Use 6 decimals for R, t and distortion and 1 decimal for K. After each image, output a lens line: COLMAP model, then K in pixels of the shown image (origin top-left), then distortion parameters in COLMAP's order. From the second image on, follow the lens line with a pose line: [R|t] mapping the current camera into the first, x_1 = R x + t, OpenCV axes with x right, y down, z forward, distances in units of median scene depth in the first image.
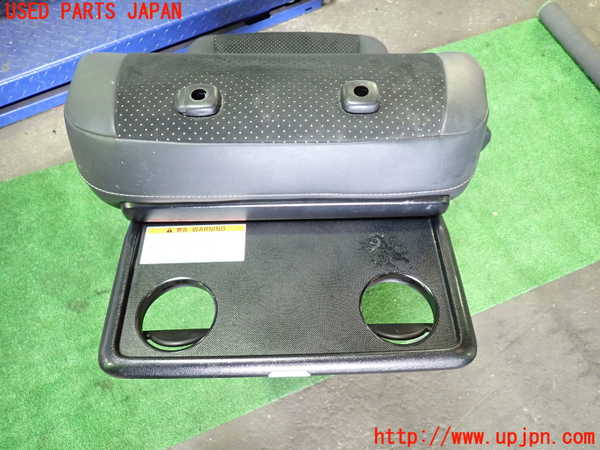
lens RADIAL K [[447.5, 0, 301.7], [0, 447.5, 225.6], [0, 0, 1]] dist [0.015010, -0.007938]
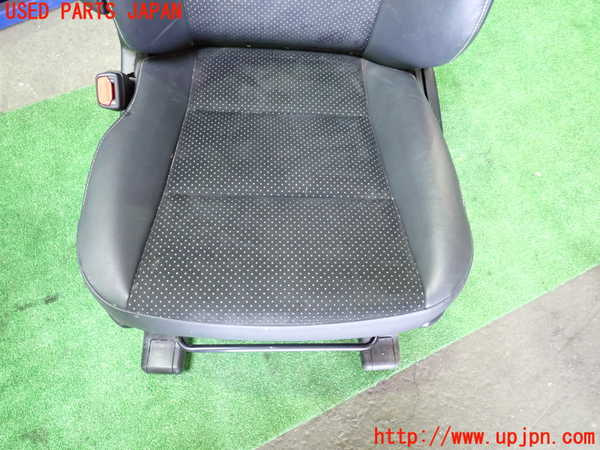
lens RADIAL K [[447.5, 0, 302.0], [0, 447.5, 226.6], [0, 0, 1]] dist [0.015010, -0.007938]
pose [[0.997125, -0.049045, 0.057753, -0.031510], [0.043943, 0.995280, 0.086524, -0.021542], [-0.061724, -0.083737, 0.994574, 0.238645]]
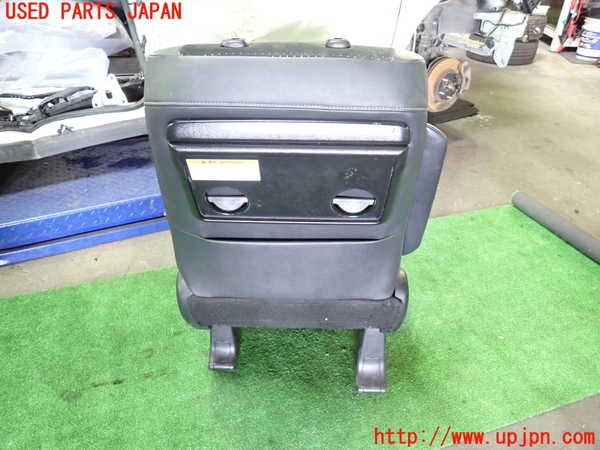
lens RADIAL K [[447.5, 0, 300.8], [0, 447.5, 224.4], [0, 0, 1]] dist [0.015010, -0.007938]
pose [[0.998281, 0.026585, -0.052224, 0.030301], [-0.050811, 0.836667, -0.545349, 0.336029], [0.029196, 0.547066, 0.836580, 0.008575]]
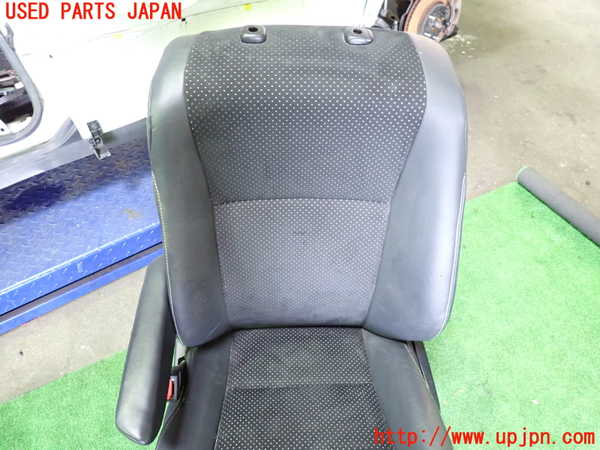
lens RADIAL K [[447.5, 0, 300.7], [0, 447.5, 226.1], [0, 0, 1]] dist [0.015010, -0.007938]
pose [[0.994779, -0.088573, 0.050700, -0.033024], [0.099774, 0.948532, -0.300555, -0.134259], [-0.021469, 0.304044, 0.952416, 0.083212]]
